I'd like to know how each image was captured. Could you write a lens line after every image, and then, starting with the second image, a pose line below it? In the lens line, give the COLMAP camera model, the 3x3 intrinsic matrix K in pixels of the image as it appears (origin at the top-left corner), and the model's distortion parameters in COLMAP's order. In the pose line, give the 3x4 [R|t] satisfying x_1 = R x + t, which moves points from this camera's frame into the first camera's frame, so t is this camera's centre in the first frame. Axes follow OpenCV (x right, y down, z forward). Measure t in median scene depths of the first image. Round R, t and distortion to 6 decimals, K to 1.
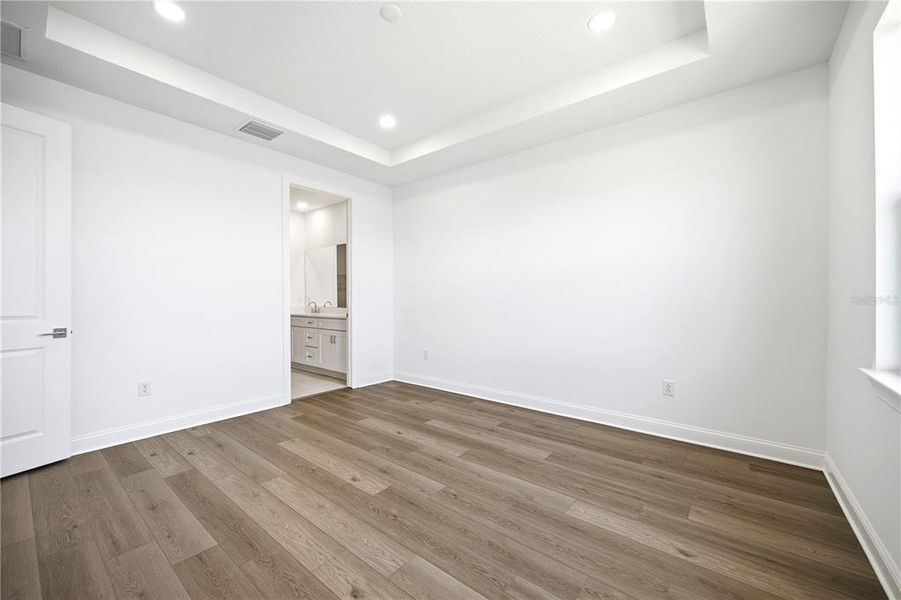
lens RADIAL K [[357.3, 0, 450.5], [0, 357.3, 300.0], [0, 0, 1]] dist [-0.001317, -0.000127]
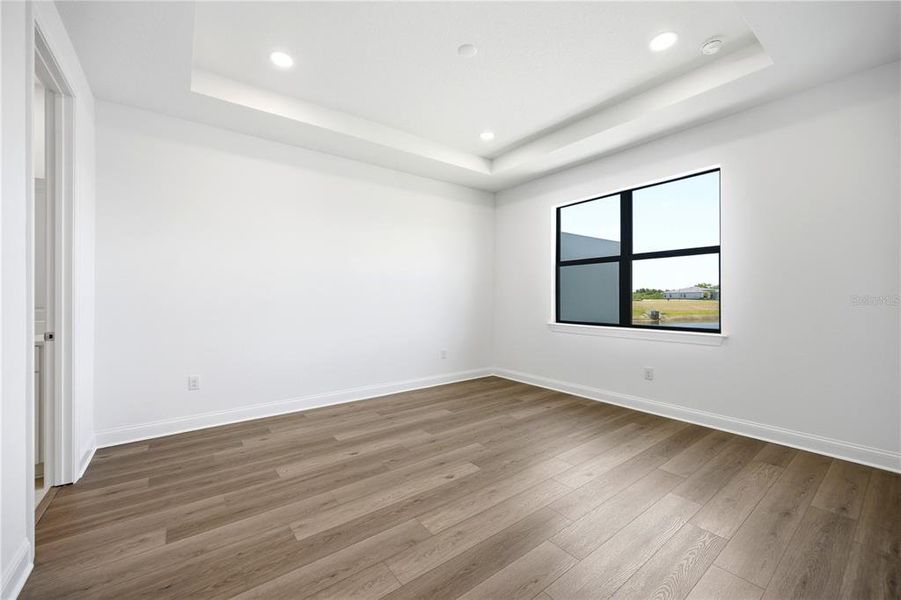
lens RADIAL K [[357.3, 0, 450.5], [0, 357.3, 300.0], [0, 0, 1]] dist [-0.001317, -0.000127]
pose [[0.246268, -0.010280, 0.969147, -0.950197], [0.008918, 0.999925, 0.008340, -0.012240], [-0.969161, 0.006589, 0.246341, 0.558290]]
